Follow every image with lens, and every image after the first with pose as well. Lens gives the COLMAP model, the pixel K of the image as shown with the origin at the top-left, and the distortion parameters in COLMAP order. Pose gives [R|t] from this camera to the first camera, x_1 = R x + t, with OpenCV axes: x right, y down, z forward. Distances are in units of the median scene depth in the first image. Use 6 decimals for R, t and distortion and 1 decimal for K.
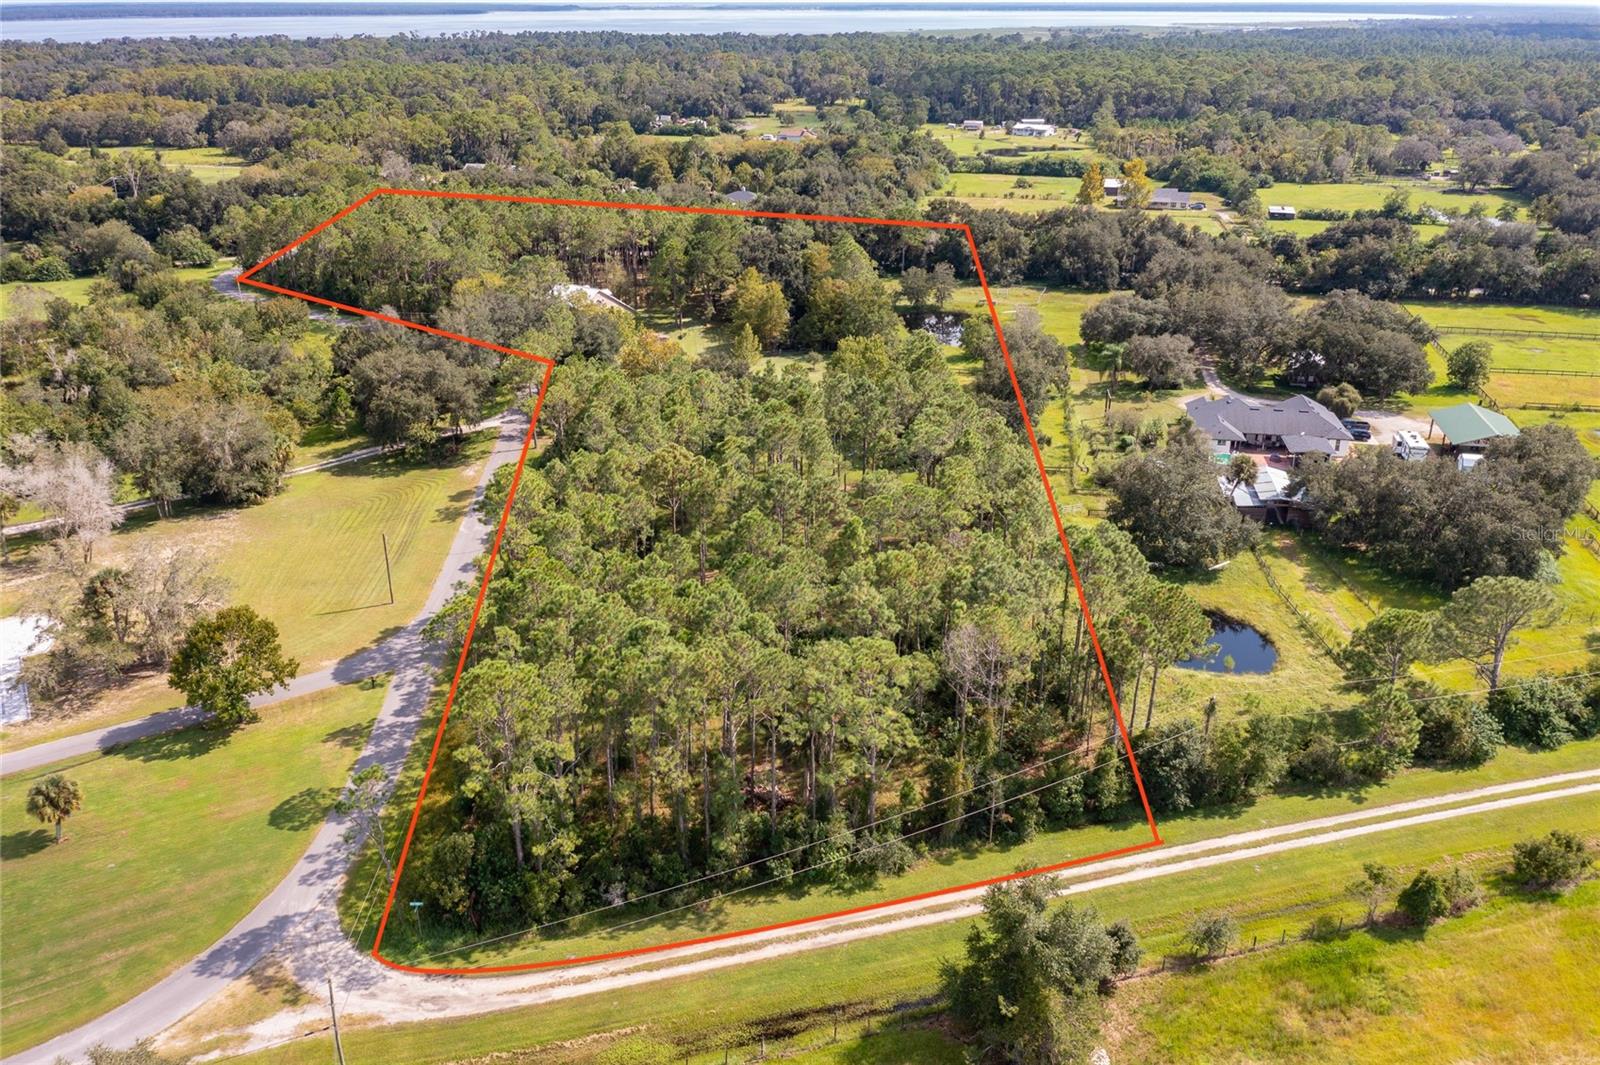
lens RADIAL K [[1299.9, 0, 782.1], [0, 1299.9, 538.2], [0, 0, 1]] dist [-0.021688, 0.063954]
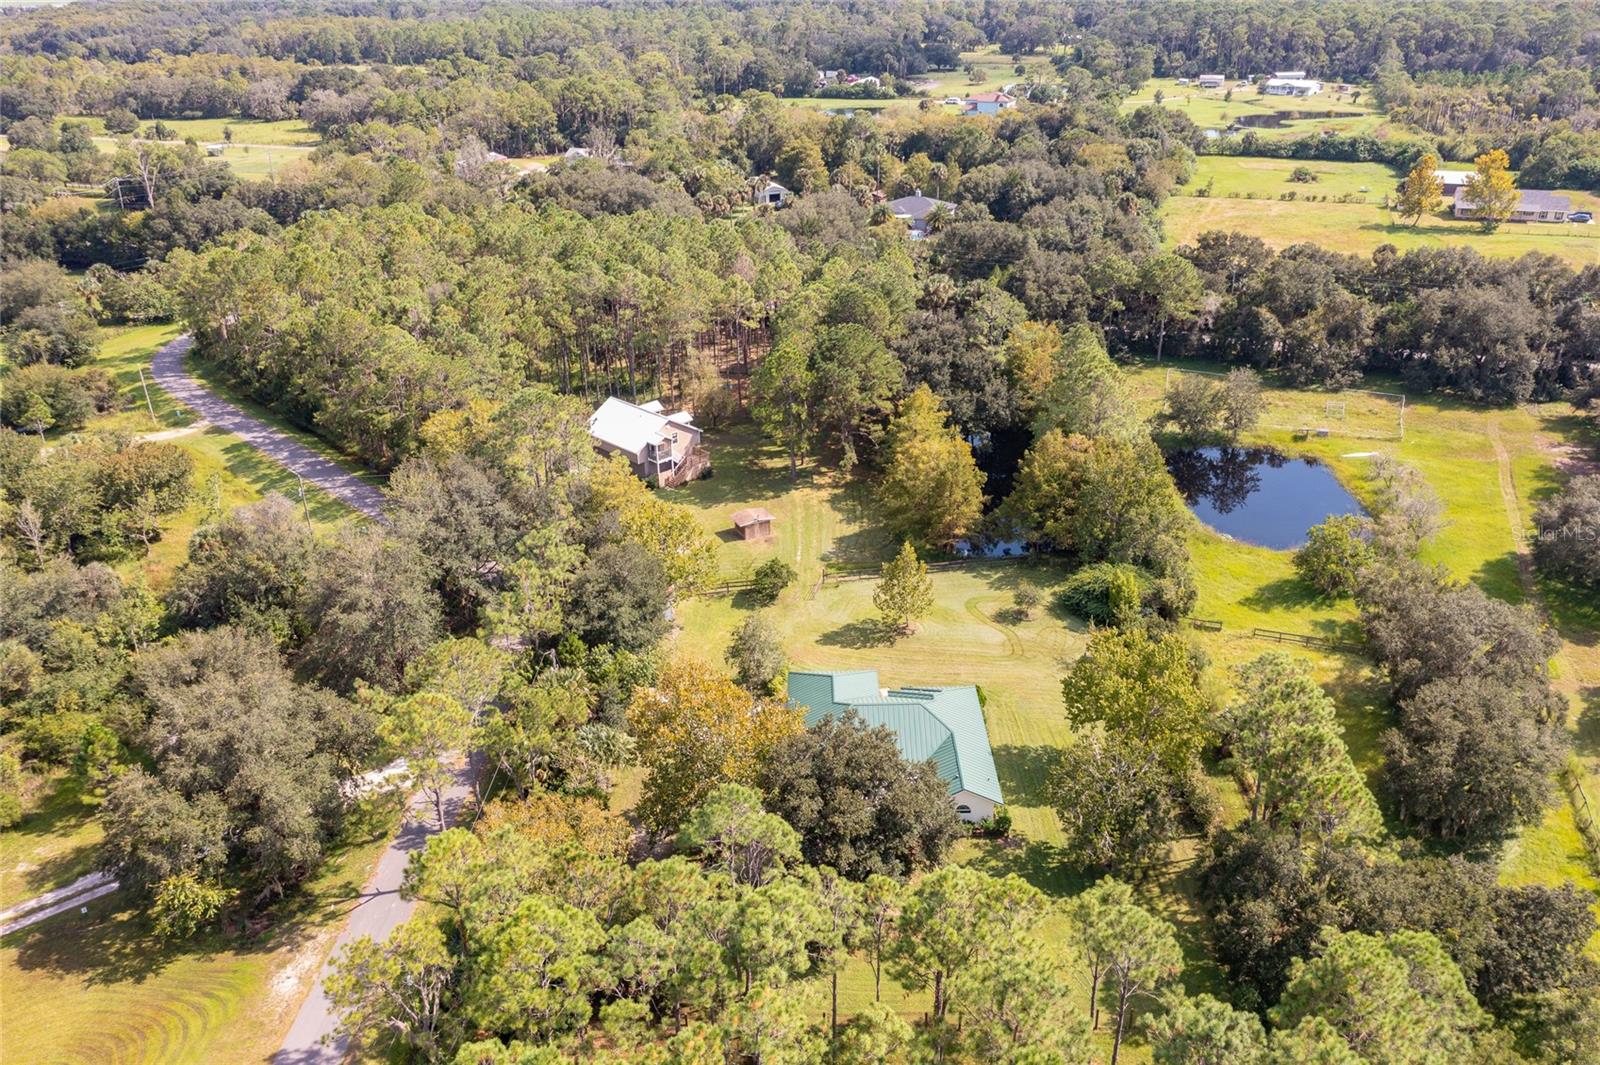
lens RADIAL K [[1299.9, 0, 782.1], [0, 1299.9, 538.2], [0, 0, 1]] dist [-0.021688, 0.063954]
pose [[0.991067, 0.035358, -0.128593, -0.006978], [-0.029542, 0.998464, 0.046862, -0.153038], [0.130052, -0.042644, 0.990590, 0.368823]]
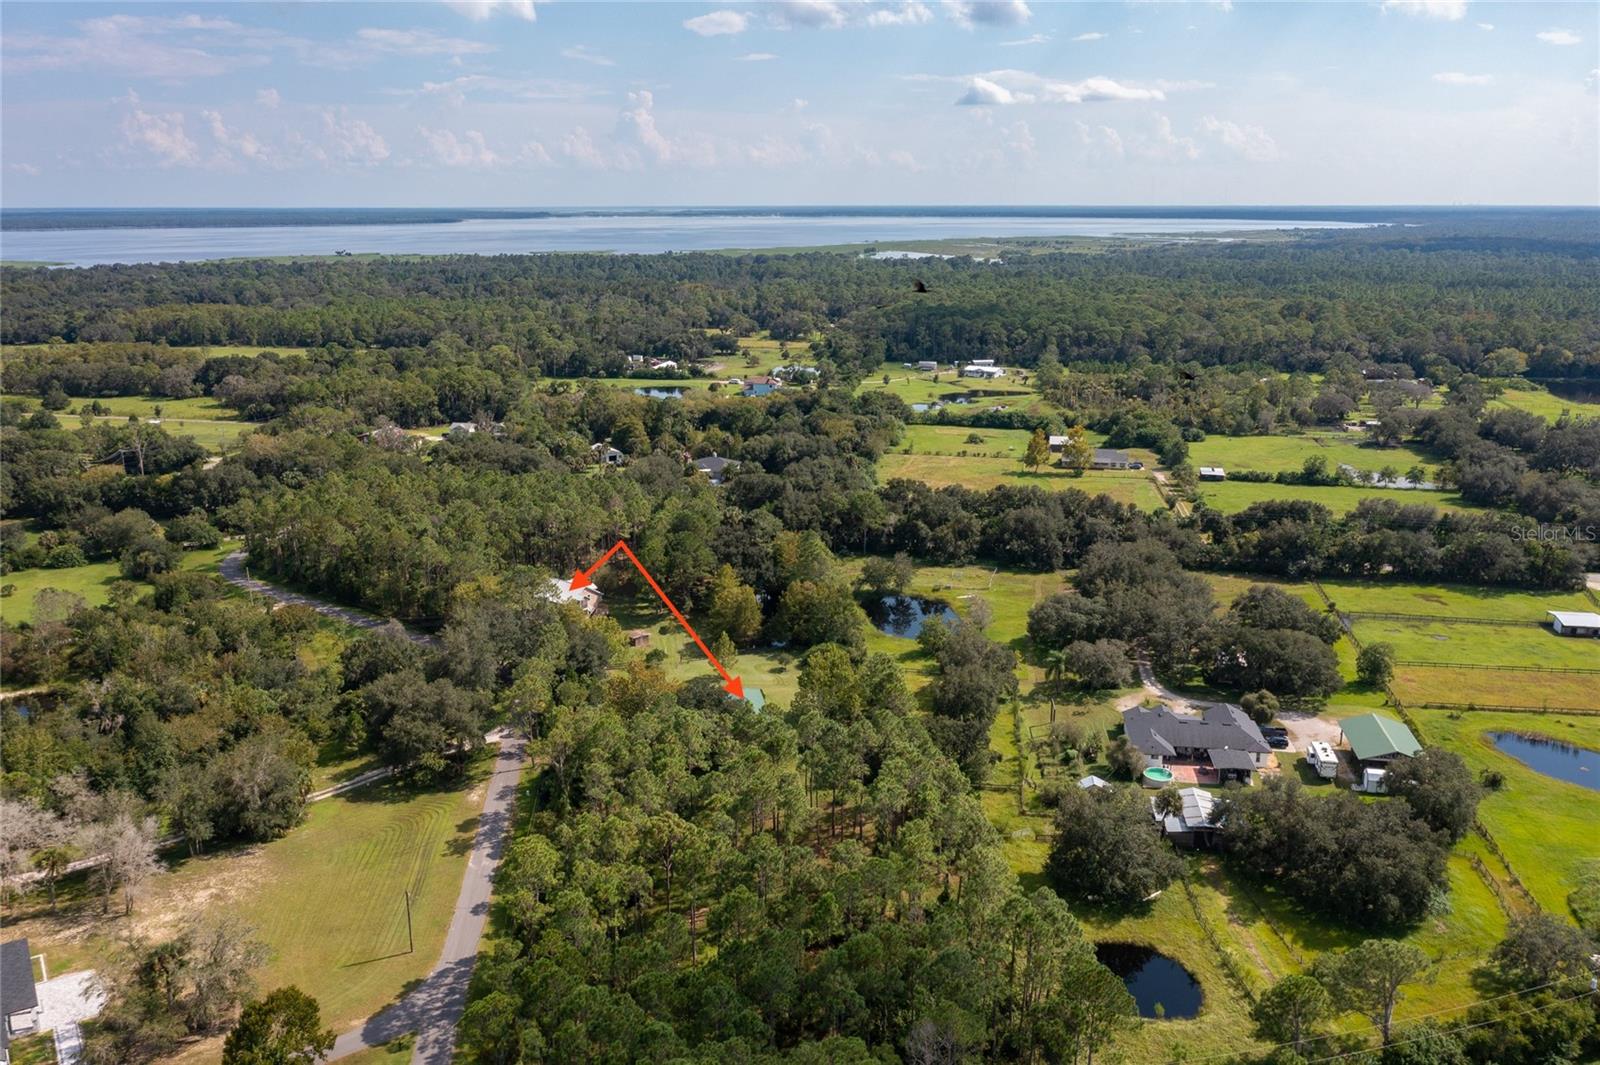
lens RADIAL K [[1299.9, 0, 782.1], [0, 1299.9, 538.2], [0, 0, 1]] dist [-0.021688, 0.063954]
pose [[0.999586, -0.009906, 0.027021, -0.005488], [0.013580, 0.990148, -0.139364, -0.071816], [-0.025374, 0.139673, 0.989873, -0.078165]]
